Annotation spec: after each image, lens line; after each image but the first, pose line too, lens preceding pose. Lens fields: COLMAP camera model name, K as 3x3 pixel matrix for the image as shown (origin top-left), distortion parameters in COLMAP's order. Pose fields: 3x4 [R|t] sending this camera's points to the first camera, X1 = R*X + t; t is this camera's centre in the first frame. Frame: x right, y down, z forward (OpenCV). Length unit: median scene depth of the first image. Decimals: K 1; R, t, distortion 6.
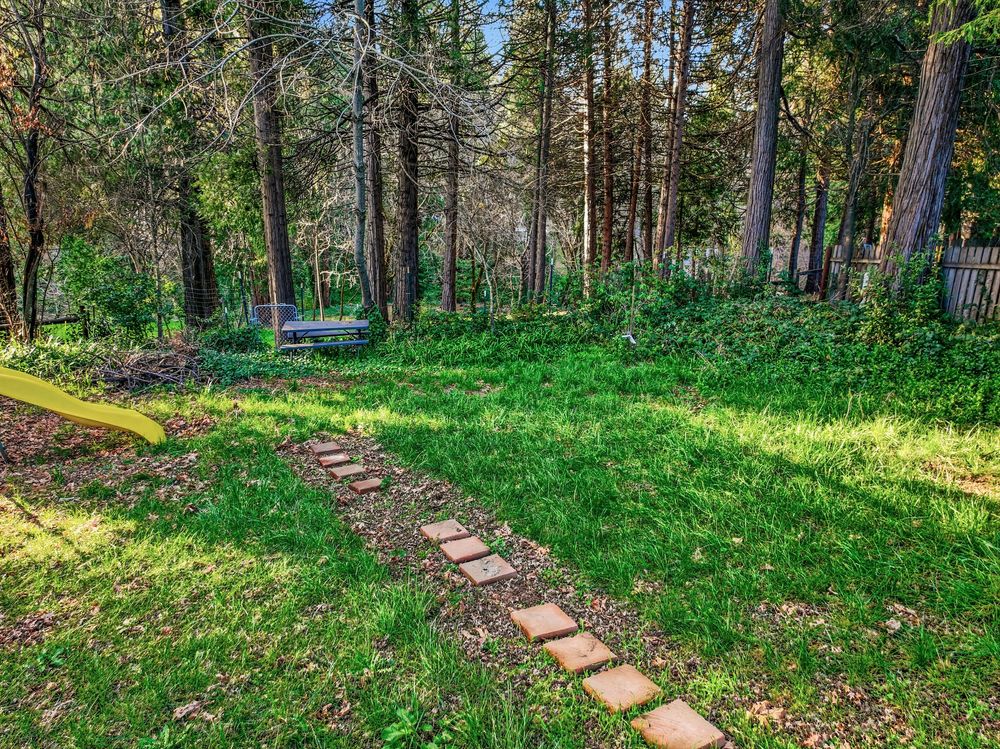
lens RADIAL K [[708.2, 0, 500.4], [0, 708.2, 375.4], [0, 0, 1]] dist [0.000433, 0.012729]
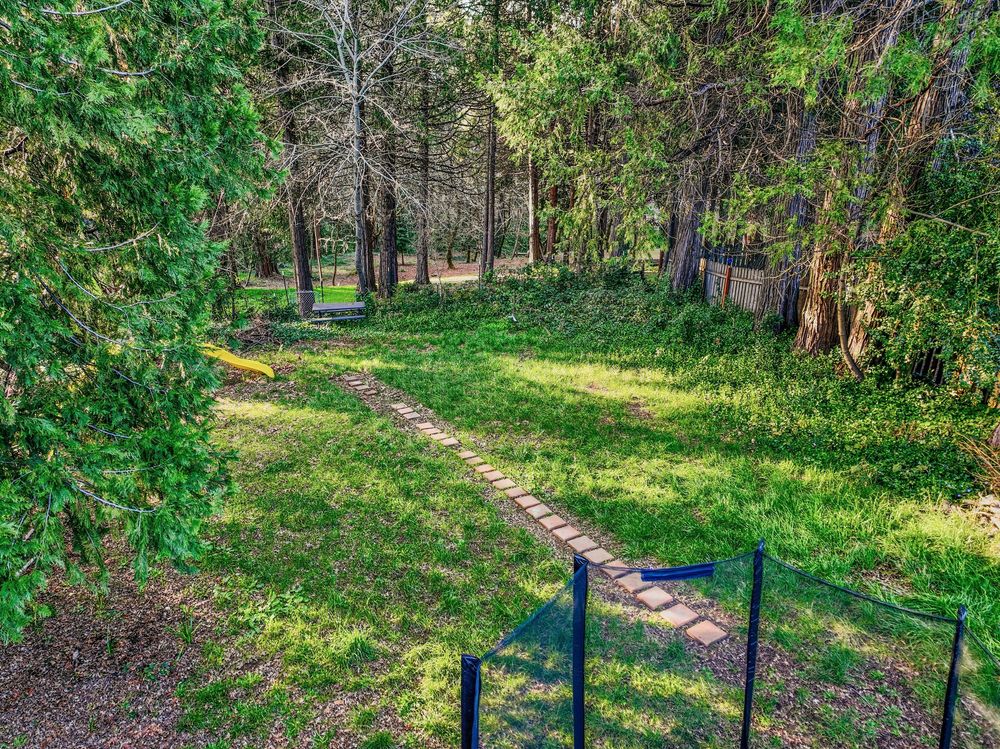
lens RADIAL K [[708.2, 0, 503.8], [0, 708.2, 372.0], [0, 0, 1]] dist [0.000433, 0.012729]
pose [[0.999753, -0.004354, 0.021803, 0.159011], [0.002485, 0.996374, 0.085045, -0.090244], [-0.022095, -0.084969, 0.996139, -1.042288]]
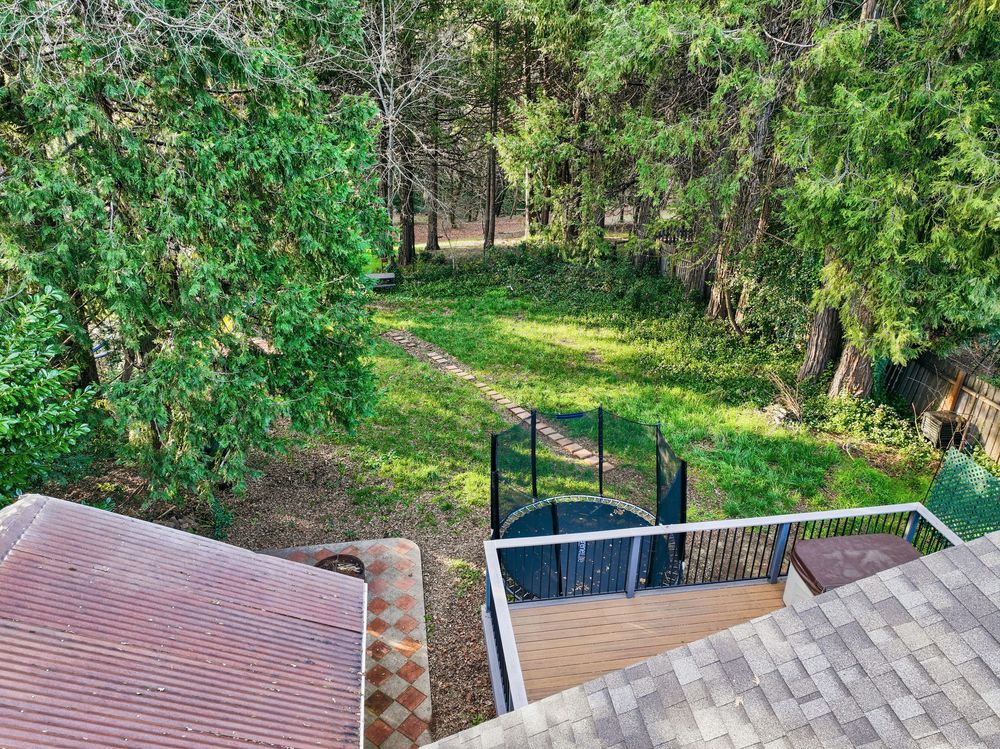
lens RADIAL K [[708.2, 0, 505.1], [0, 708.2, 375.4], [0, 0, 1]] dist [0.000433, 0.012729]
pose [[0.999675, -0.004601, 0.025087, 0.138755], [0.000507, 0.986986, 0.160808, -0.188129], [-0.025500, -0.160743, 0.986667, -1.794683]]
